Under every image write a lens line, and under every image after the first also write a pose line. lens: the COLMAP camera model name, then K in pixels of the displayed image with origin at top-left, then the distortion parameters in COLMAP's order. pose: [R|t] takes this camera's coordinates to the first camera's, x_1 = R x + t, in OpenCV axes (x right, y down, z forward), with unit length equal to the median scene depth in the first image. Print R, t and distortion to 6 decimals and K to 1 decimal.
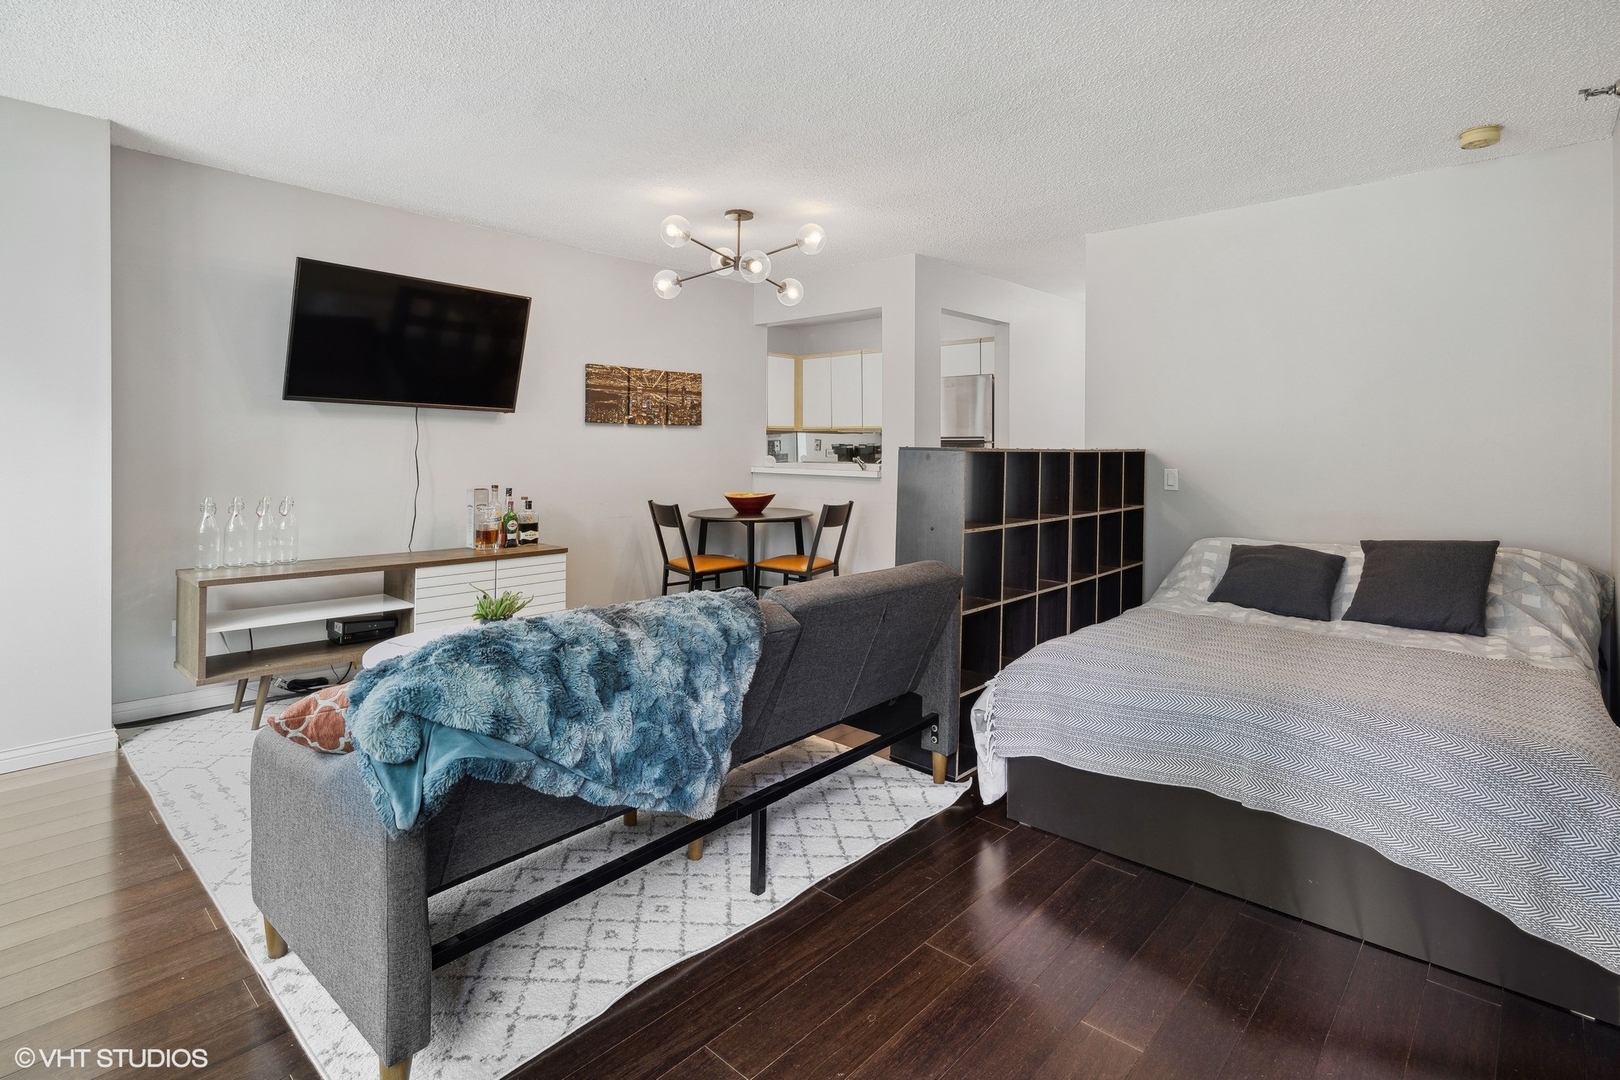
lens RADIAL K [[797.4, 0, 812.3], [0, 797.4, 436.4], [0, 0, 1]] dist [-0.001279, -0.000441]
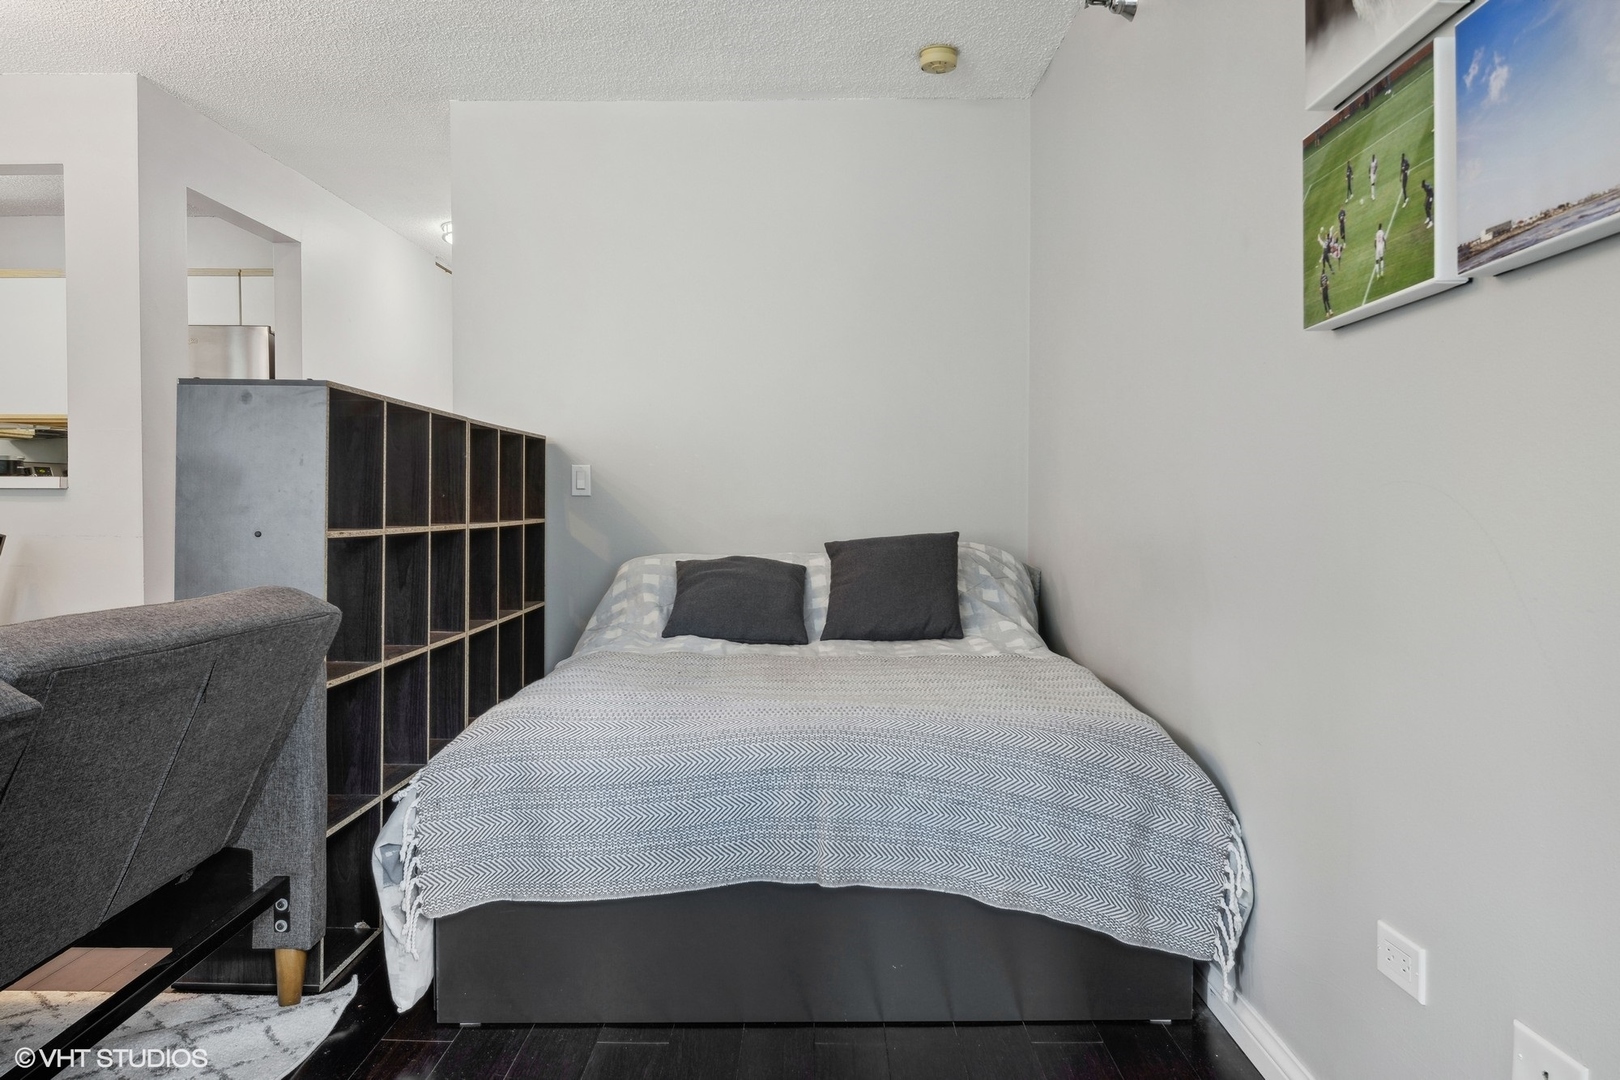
lens RADIAL K [[1108.4, 0, 802.0], [0, 1108.4, 527.0], [0, 0, 1]] dist [-0.003784, -0.011187]
pose [[0.743890, -0.021566, 0.667954, -0.057617], [-0.002031, 0.999402, 0.034530, 0.070513], [-0.668299, -0.027043, 0.743401, 0.181428]]
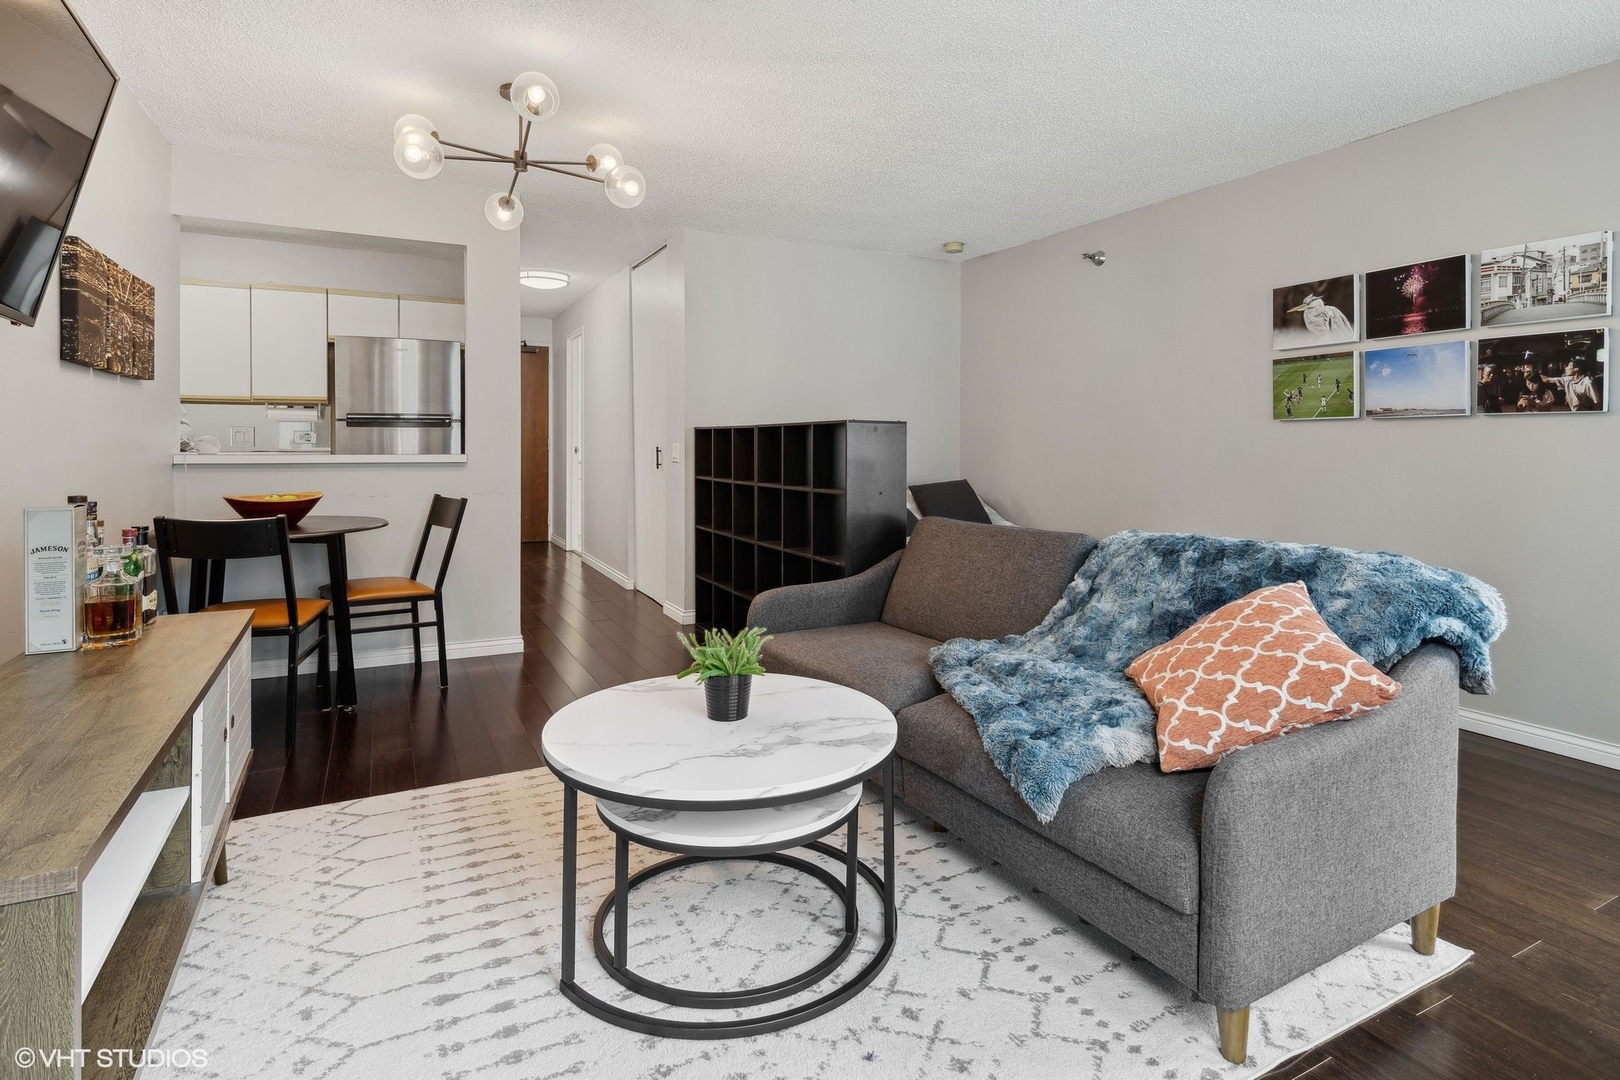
lens RADIAL K [[841.2, 0, 810.0], [0, 841.2, 425.0], [0, 0, 1]] dist [0.032856, 0.000108]
pose [[0.344857, 0.011572, 0.938584, -0.807725], [-0.007824, 0.999925, -0.009453, 0.028465], [-0.938622, -0.004084, 0.344922, 0.554528]]
